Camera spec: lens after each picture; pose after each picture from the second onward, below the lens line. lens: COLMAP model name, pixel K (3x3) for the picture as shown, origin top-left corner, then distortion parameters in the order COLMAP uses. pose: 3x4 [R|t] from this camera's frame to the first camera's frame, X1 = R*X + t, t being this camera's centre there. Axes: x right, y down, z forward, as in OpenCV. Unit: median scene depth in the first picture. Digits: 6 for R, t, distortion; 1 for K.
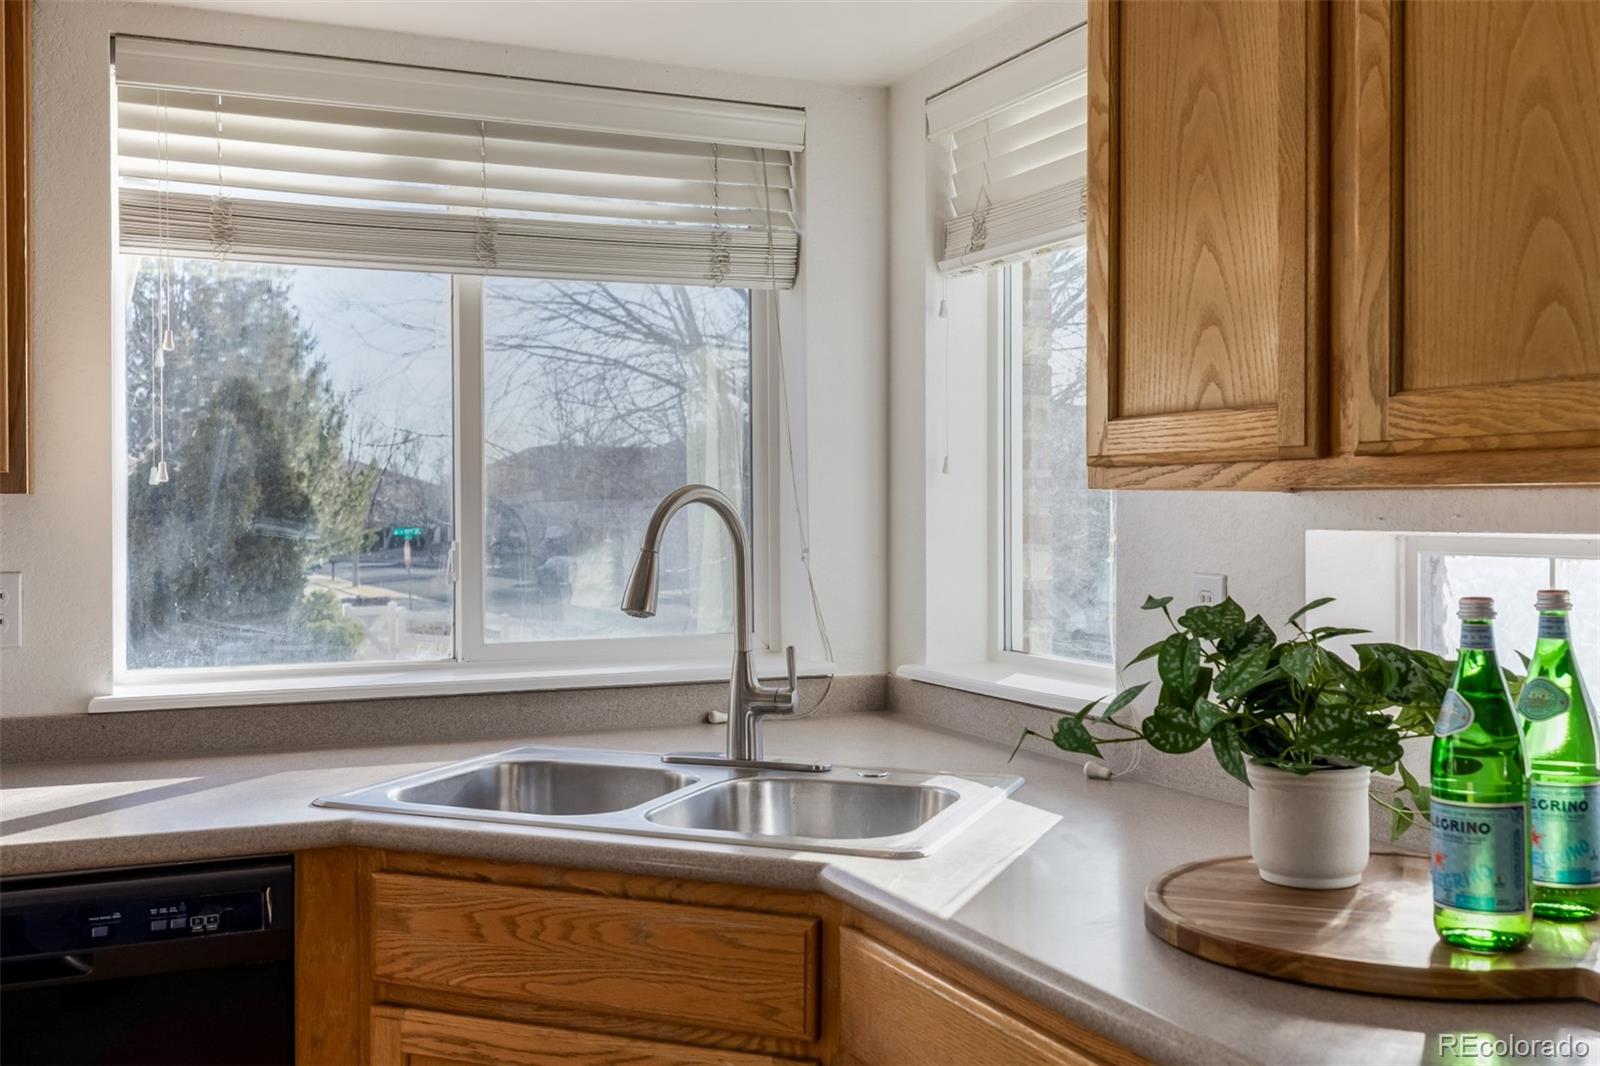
lens RADIAL K [[1539.5, 0, 794.1], [0, 1539.5, 522.8], [0, 0, 1]] dist [-0.013299, -0.011241]
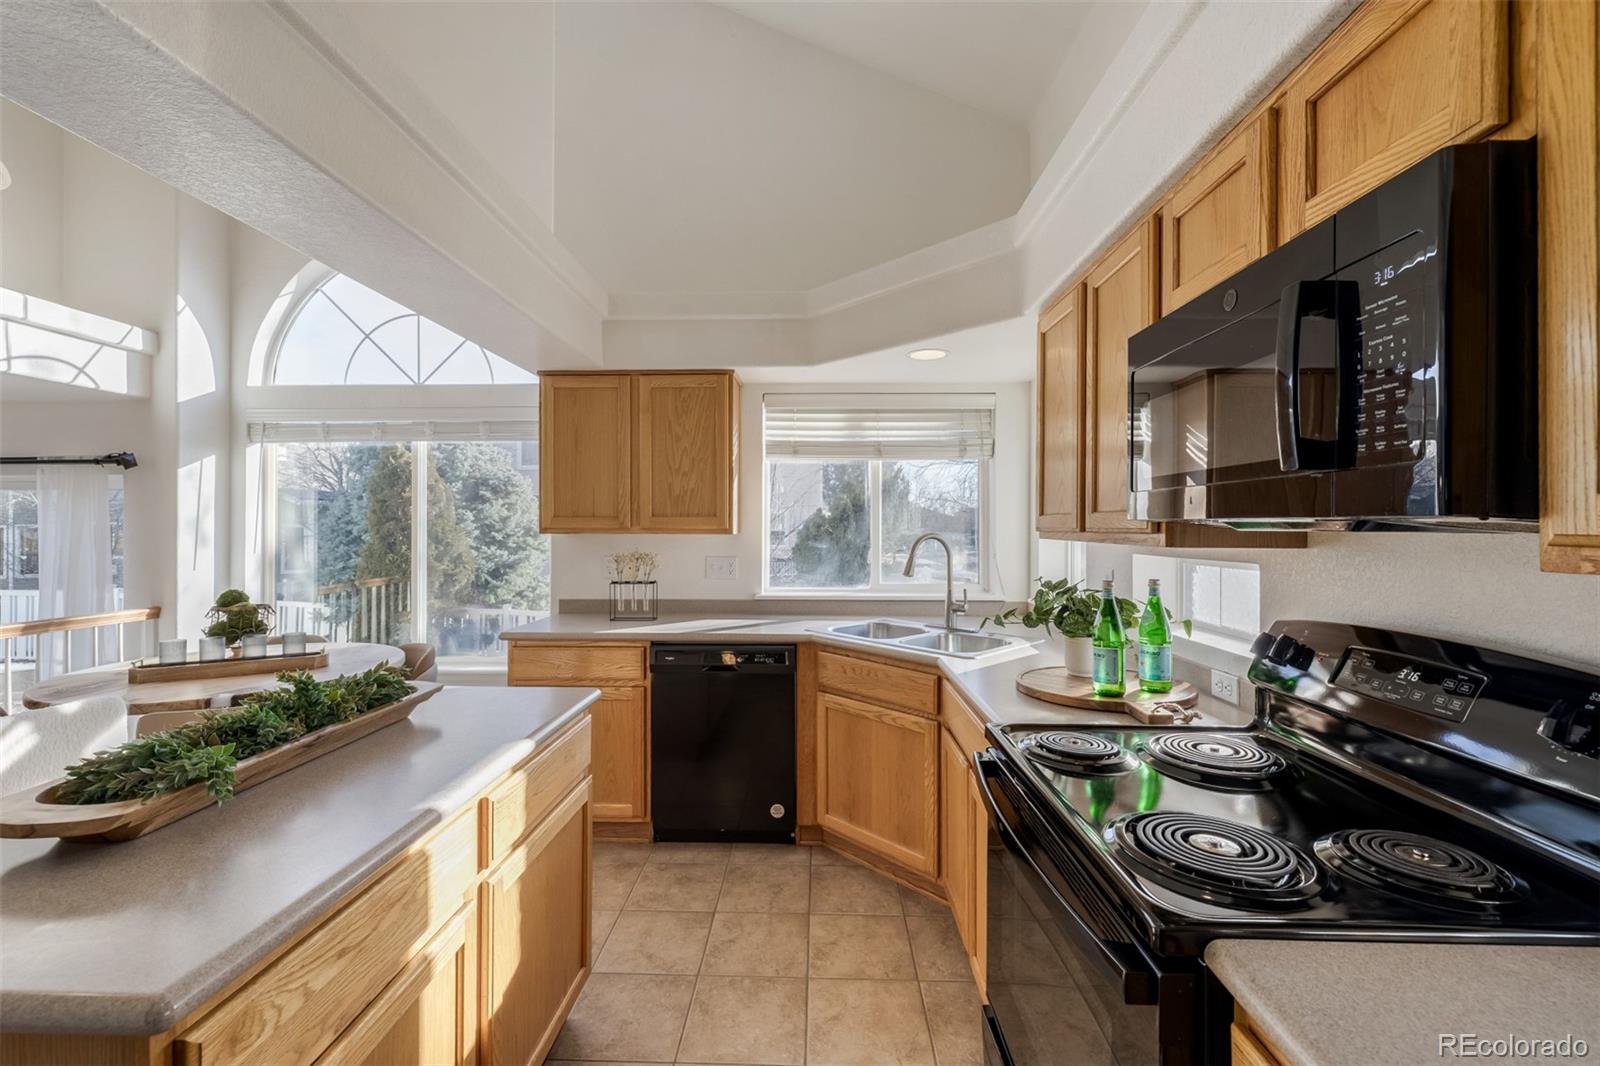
lens RADIAL K [[663.6, 0, 804.8], [0, 663.6, 530.4], [0, 0, 1]] dist [-0.001696, -0.000084]
pose [[0.903007, 0.009524, -0.429519, 0.260289], [-0.011875, 0.999926, -0.002794, -0.023460], [0.429461, 0.007624, 0.903053, -0.255510]]
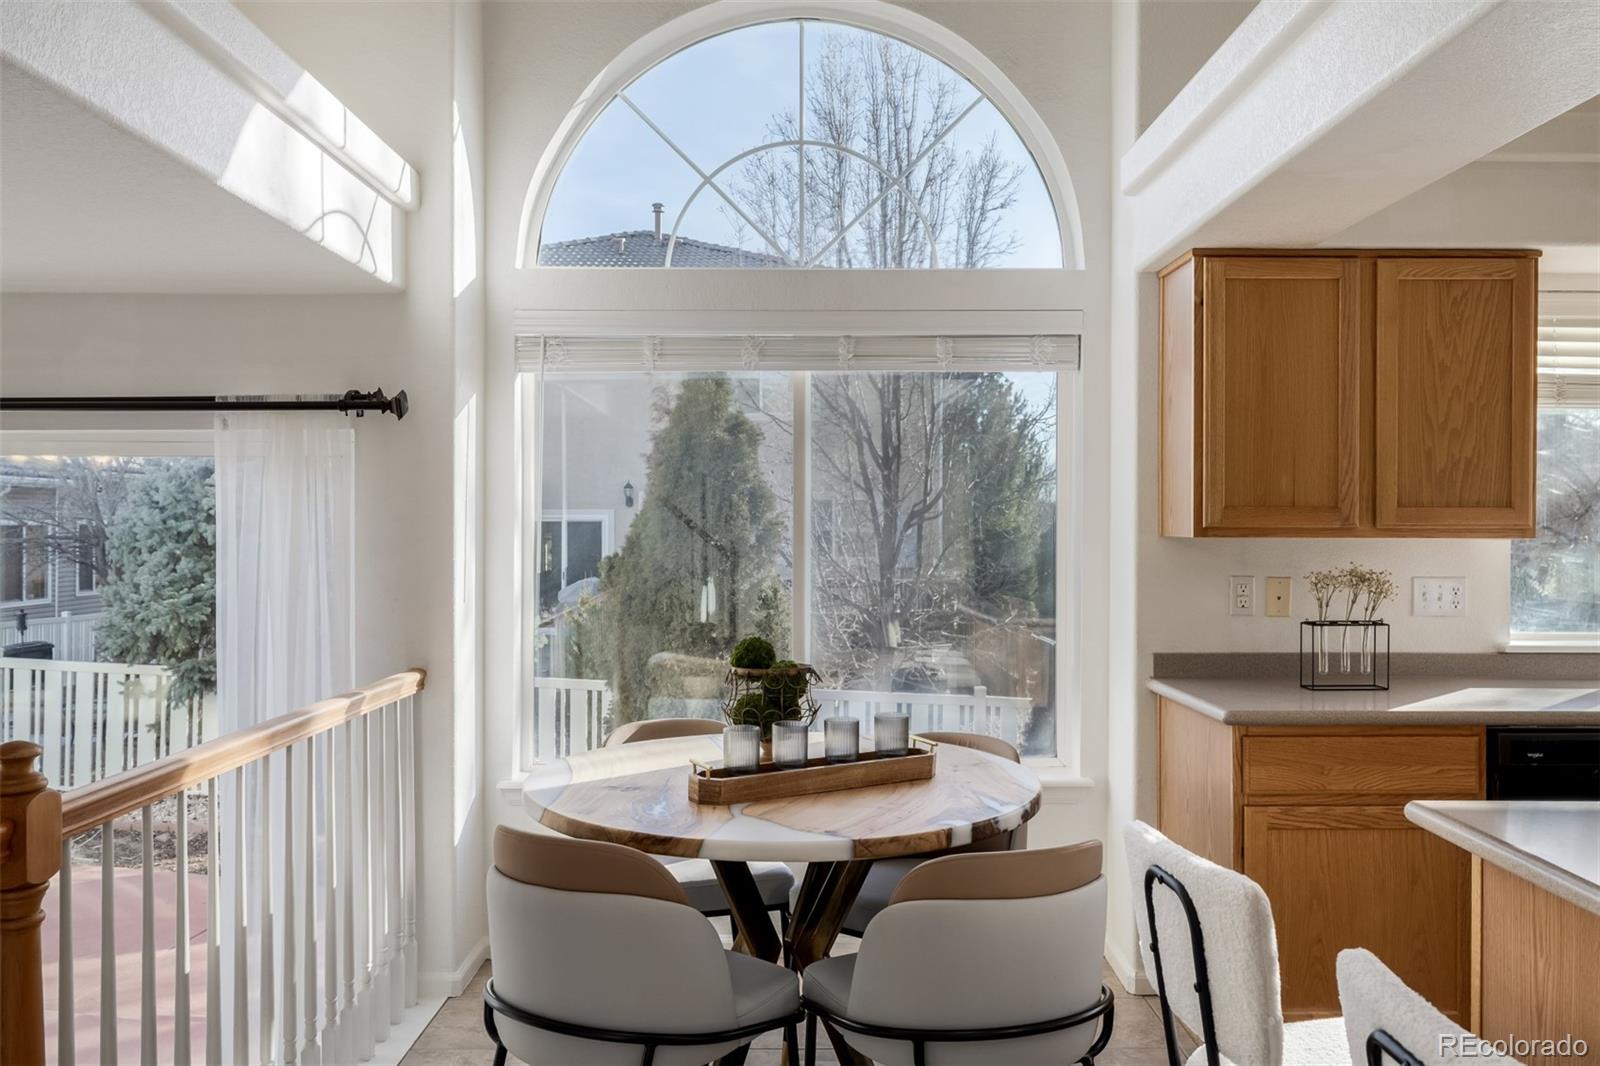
lens RADIAL K [[1213.2, 0, 802.8], [0, 1213.2, 527.6], [0, 0, 1]] dist [-0.000218, 0.001648]
pose [[0.918585, 0.009443, -0.395111, -0.675942], [-0.012109, 0.999918, -0.004253, -0.013517], [0.395039, 0.008691, 0.918623, -0.731116]]
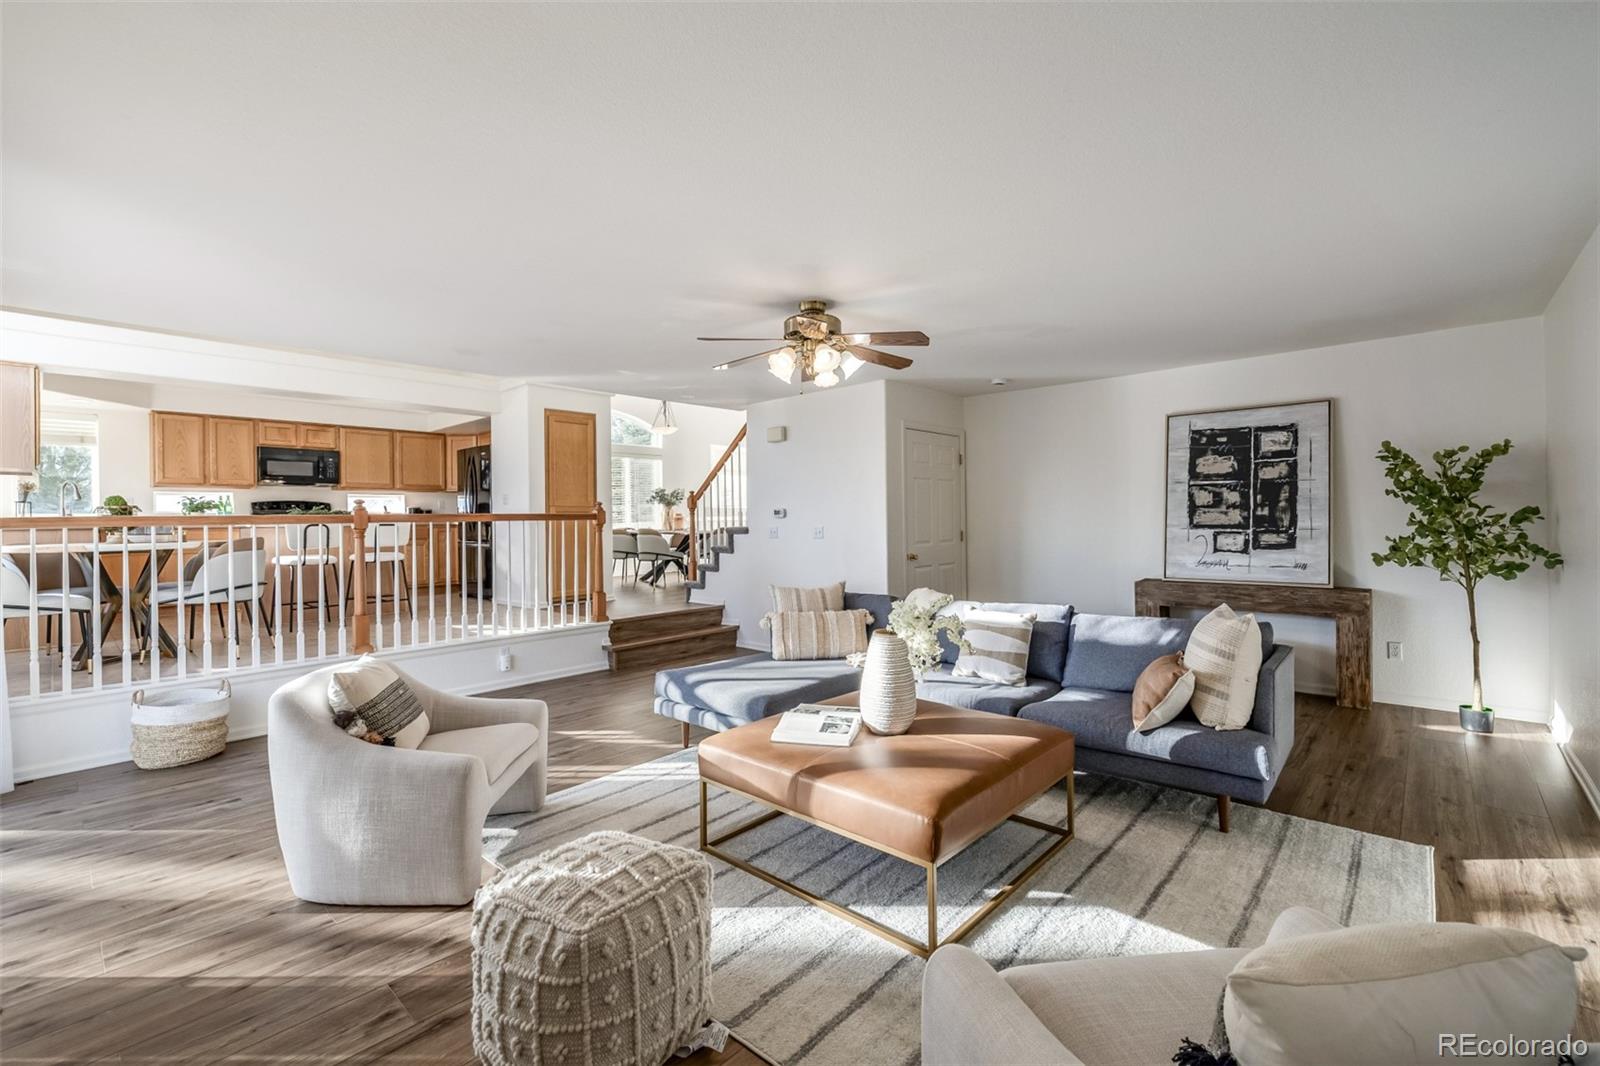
lens RADIAL K [[681.3, 0, 800.6], [0, 681.3, 527.3], [0, 0, 1]] dist [0.000989, 0.000031]
pose [[-0.410895, -0.000235, 0.911683, -3.829995], [0.029246, 0.999482, 0.013438, 0.213519], [-0.911214, 0.032184, -0.410675, -0.588132]]
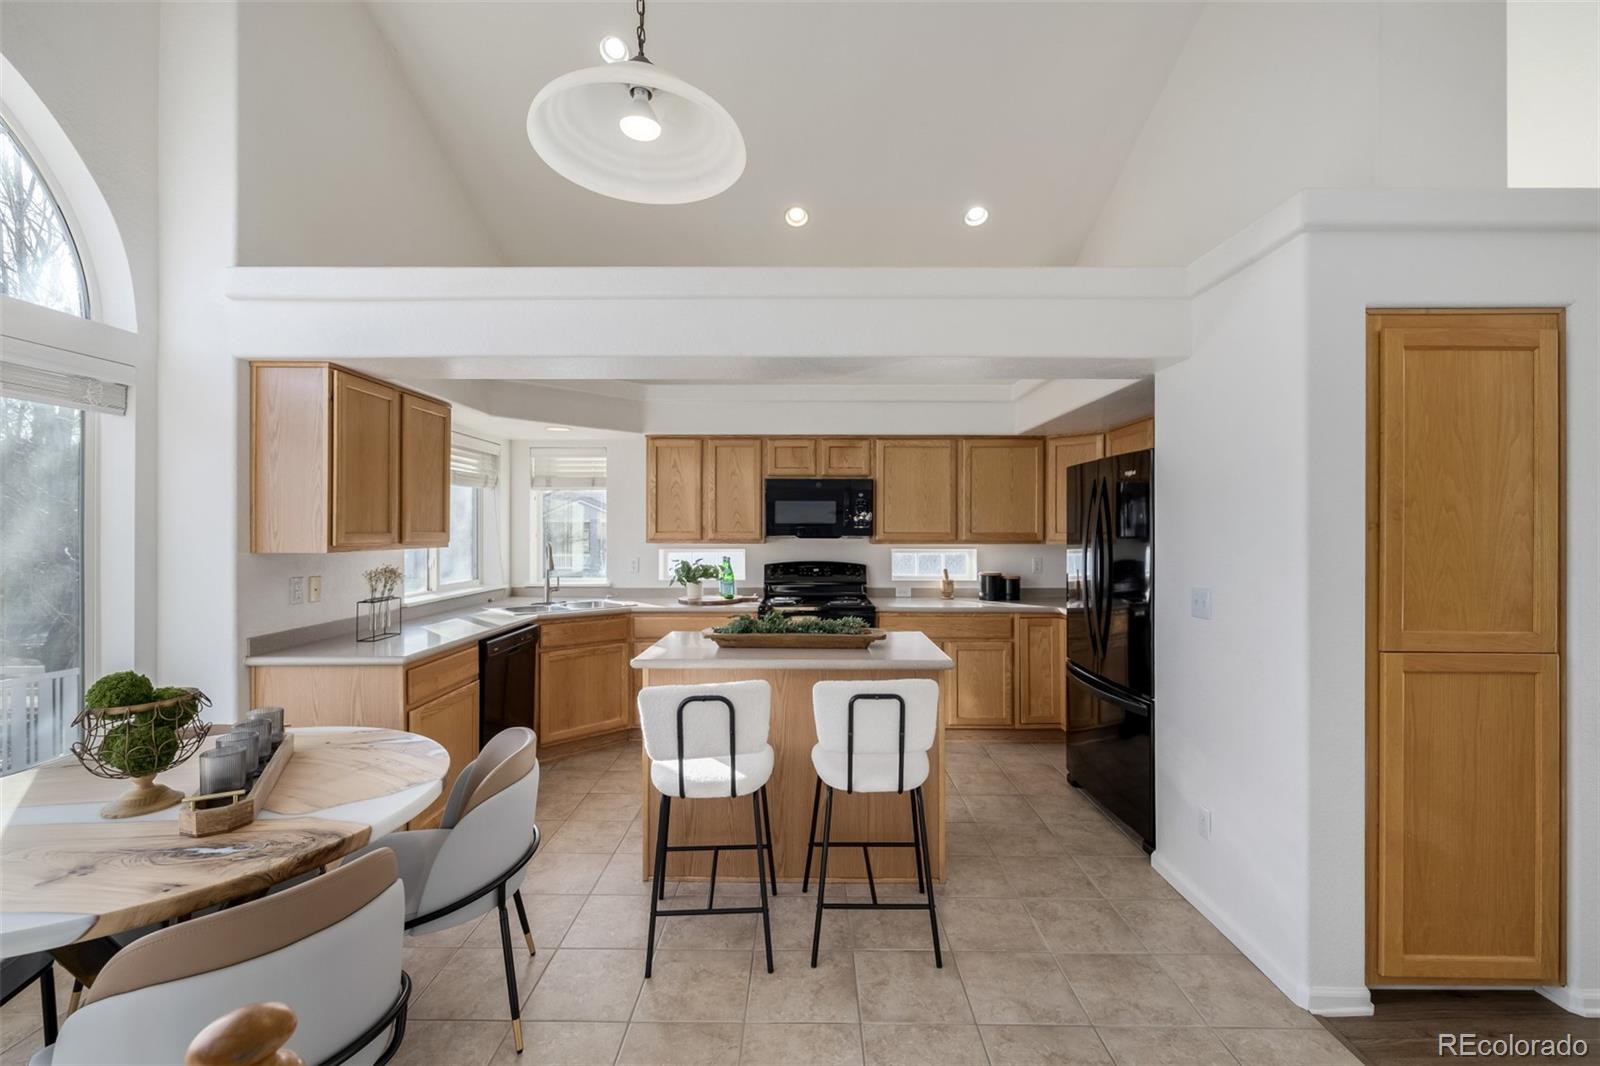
lens RADIAL K [[663.6, 0, 804.8], [0, 663.6, 530.4], [0, 0, 1]] dist [-0.001696, -0.000084]
pose [[0.403744, 0.004629, 0.914860, -1.536384], [0.008765, 0.999922, -0.008928, -0.035124], [-0.914830, 0.011624, 0.403672, -0.490972]]
